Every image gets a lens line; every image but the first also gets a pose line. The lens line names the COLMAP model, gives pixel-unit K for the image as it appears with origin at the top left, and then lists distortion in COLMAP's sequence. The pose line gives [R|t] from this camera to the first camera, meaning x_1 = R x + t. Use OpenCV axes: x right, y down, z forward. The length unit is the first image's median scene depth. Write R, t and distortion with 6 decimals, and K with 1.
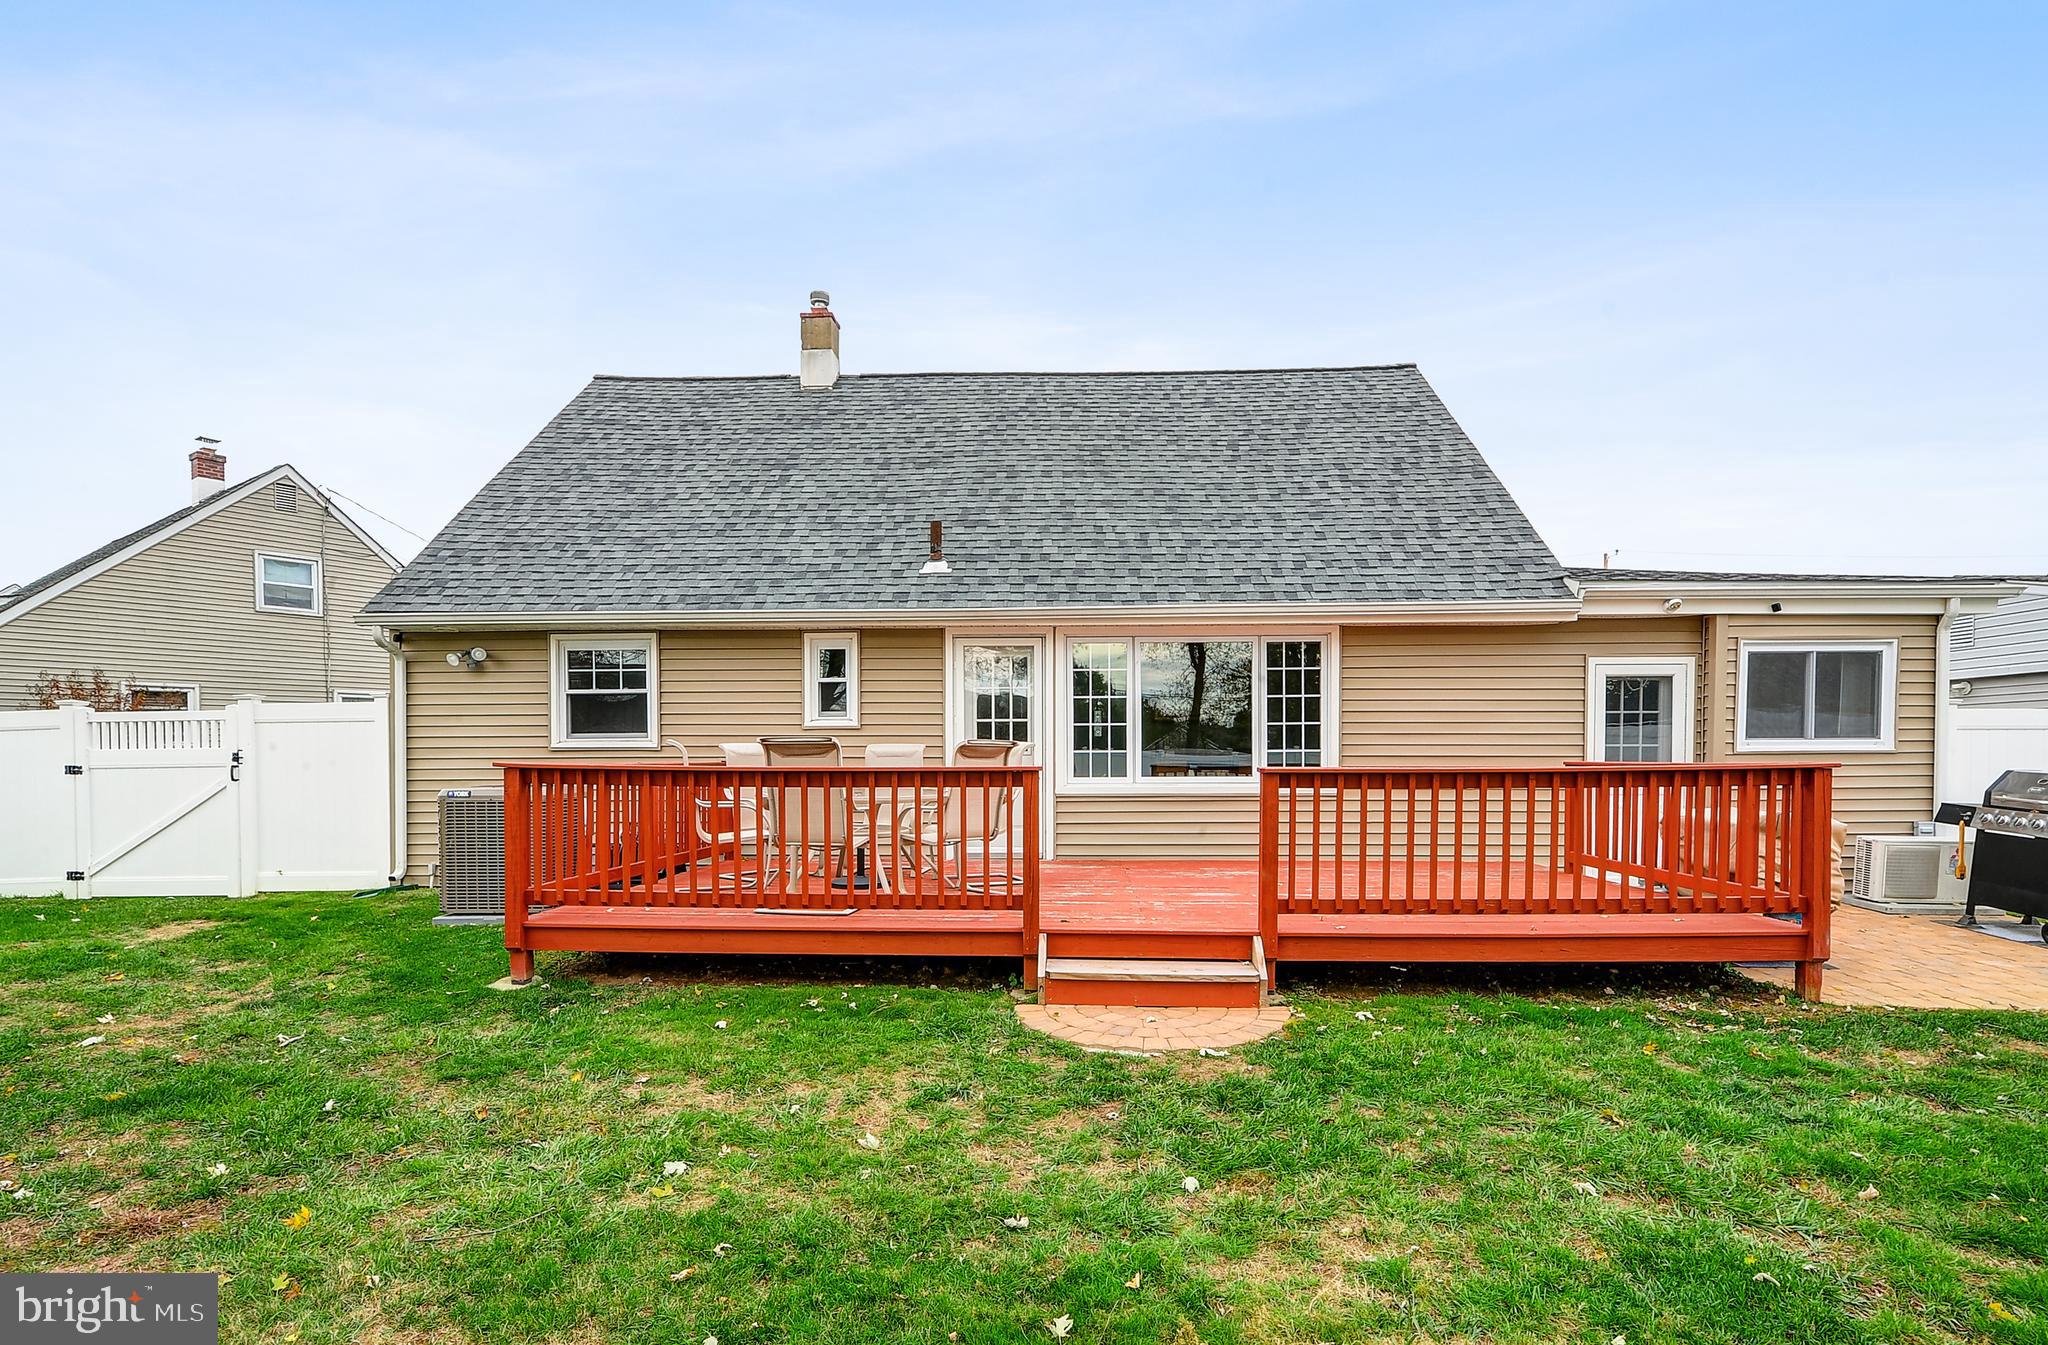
lens RADIAL K [[947.7, 0, 923.0], [0, 947.7, 771.6], [0, 0, 1]] dist [-0.002413, -0.000349]
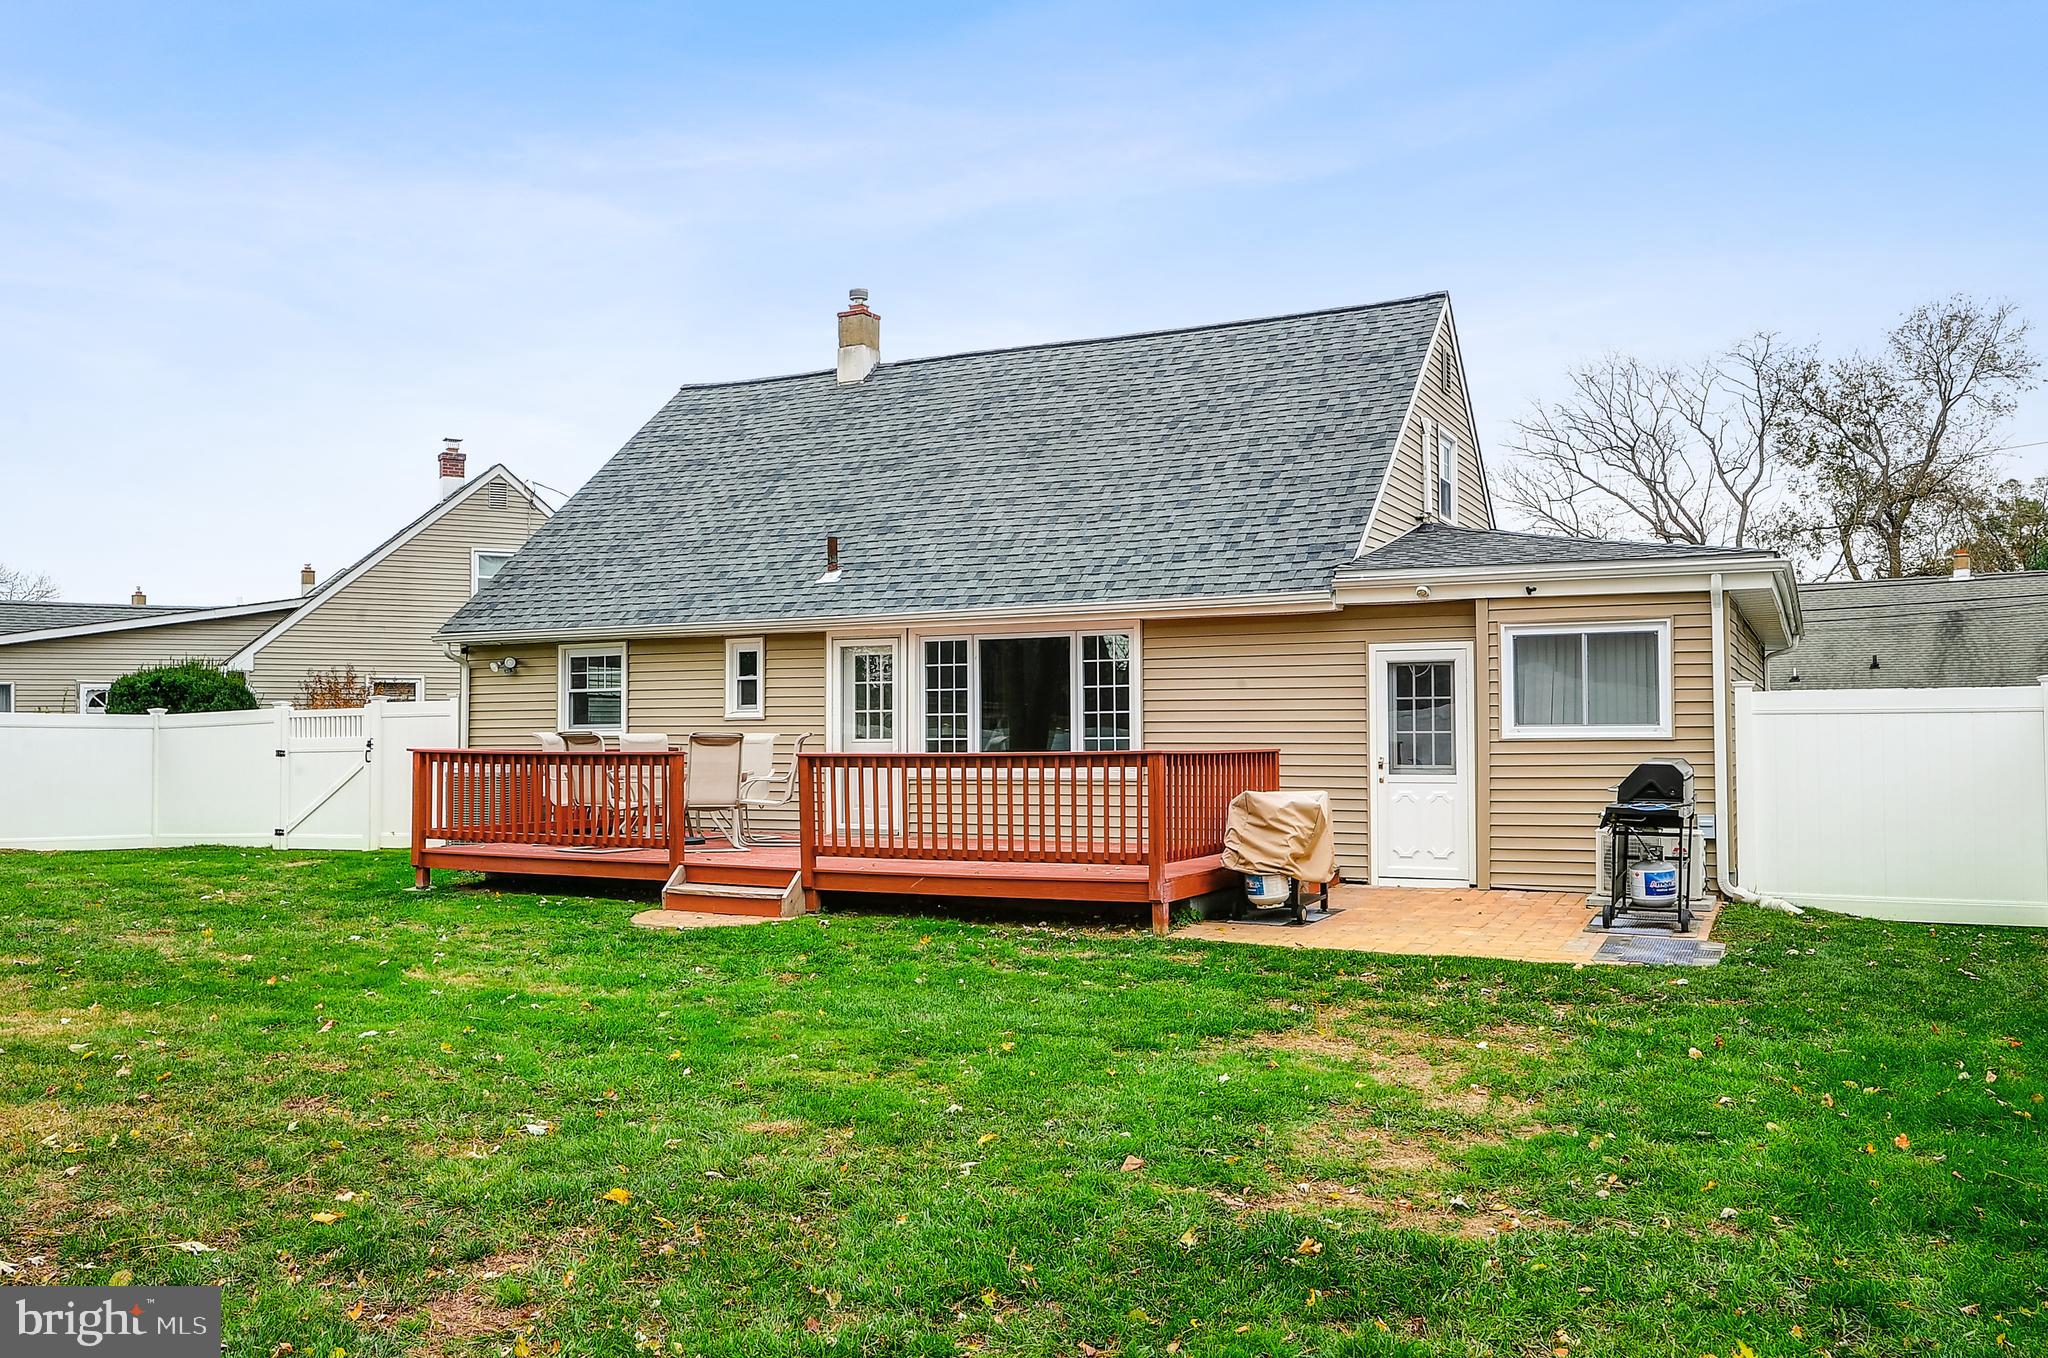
lens RADIAL K [[1633.5, 0, 1025.5], [0, 1633.5, 682.4], [0, 0, 1]] dist [-0.002947, -0.002035]
pose [[0.910711, -0.015700, -0.412747, 1.064392], [-0.004129, 0.998881, -0.047106, 0.002560], [0.413024, 0.044604, 0.909627, -0.703497]]
